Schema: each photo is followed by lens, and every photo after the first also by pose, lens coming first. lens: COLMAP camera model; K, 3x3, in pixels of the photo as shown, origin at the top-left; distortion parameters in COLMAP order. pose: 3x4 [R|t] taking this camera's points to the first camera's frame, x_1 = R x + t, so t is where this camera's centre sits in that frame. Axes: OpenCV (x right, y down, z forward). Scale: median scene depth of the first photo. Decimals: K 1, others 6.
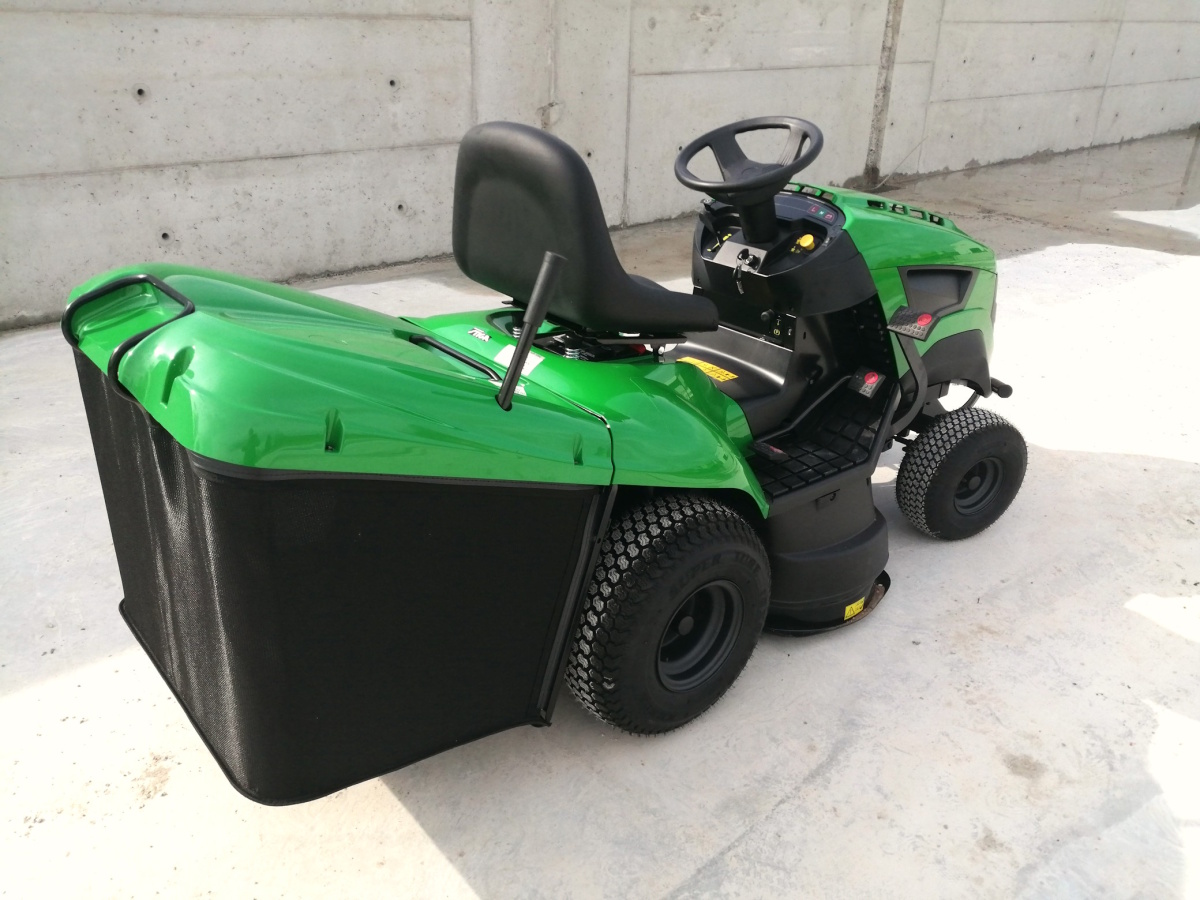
lens RADIAL K [[944.0, 0, 596.8], [0, 944.0, 450.9], [0, 0, 1]] dist [-0.040631, 0.013620]
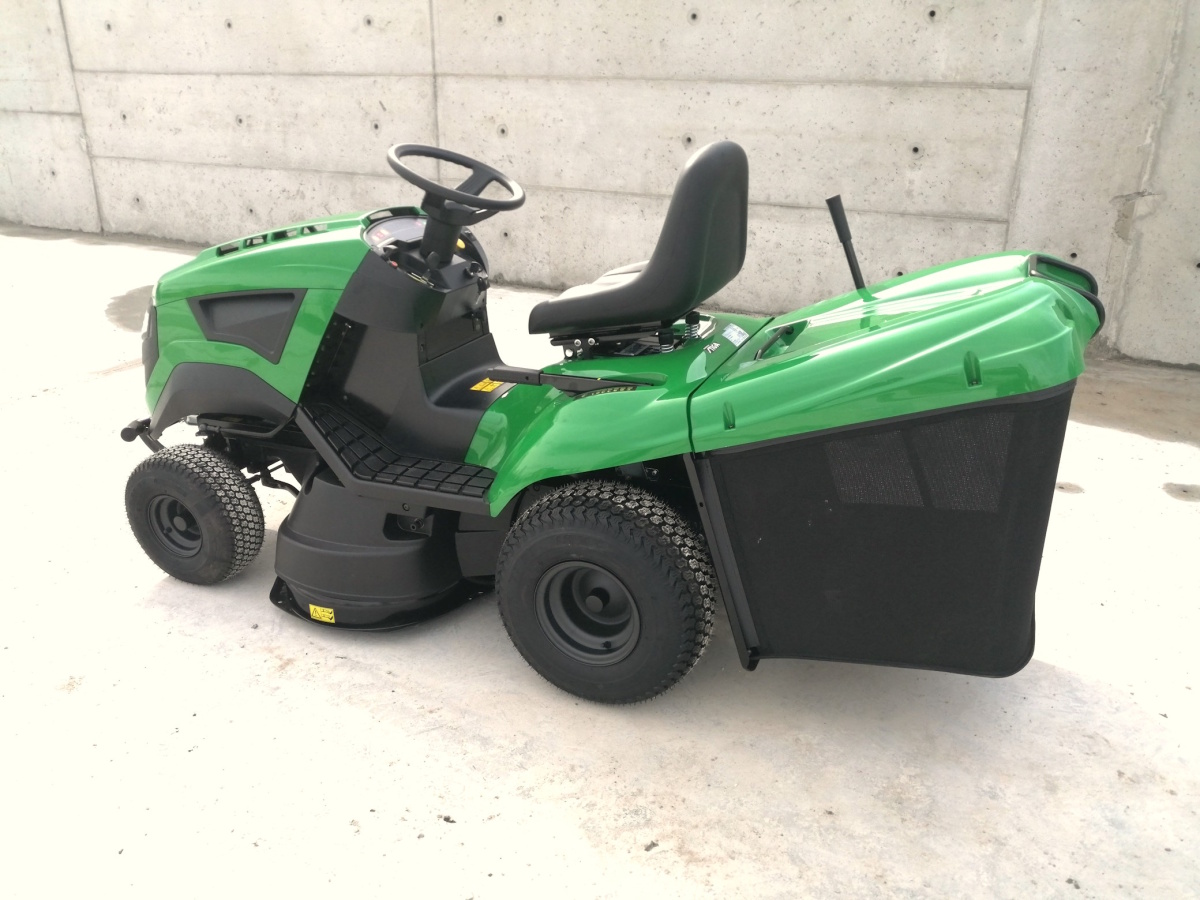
lens RADIAL K [[944.0, 0, 597.0], [0, 944.0, 444.3], [0, 0, 1]] dist [-0.040631, 0.013620]
pose [[0.378413, 0.314757, -0.870478, 0.606492], [-0.393797, 0.905805, 0.156340, -0.135067], [0.837692, 0.283630, 0.466719, 0.348818]]
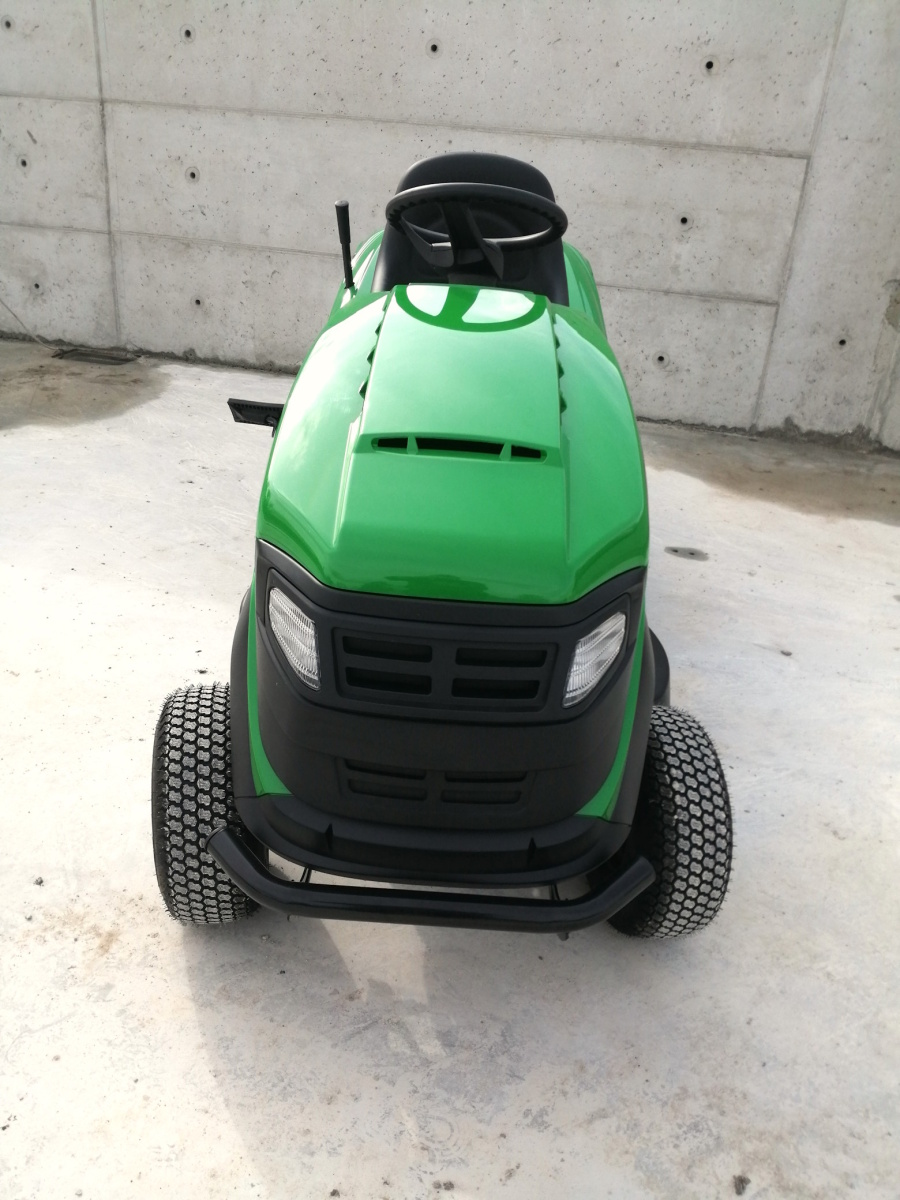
lens RADIAL K [[944.0, 0, 447.7], [0, 944.0, 607.2], [0, 0, 1]] dist [-0.040631, 0.013620]
pose [[0.575979, 0.370774, -0.728543, 0.439159], [-0.398567, 0.905488, 0.145723, -0.098574], [0.713718, 0.206440, 0.669320, 0.316551]]
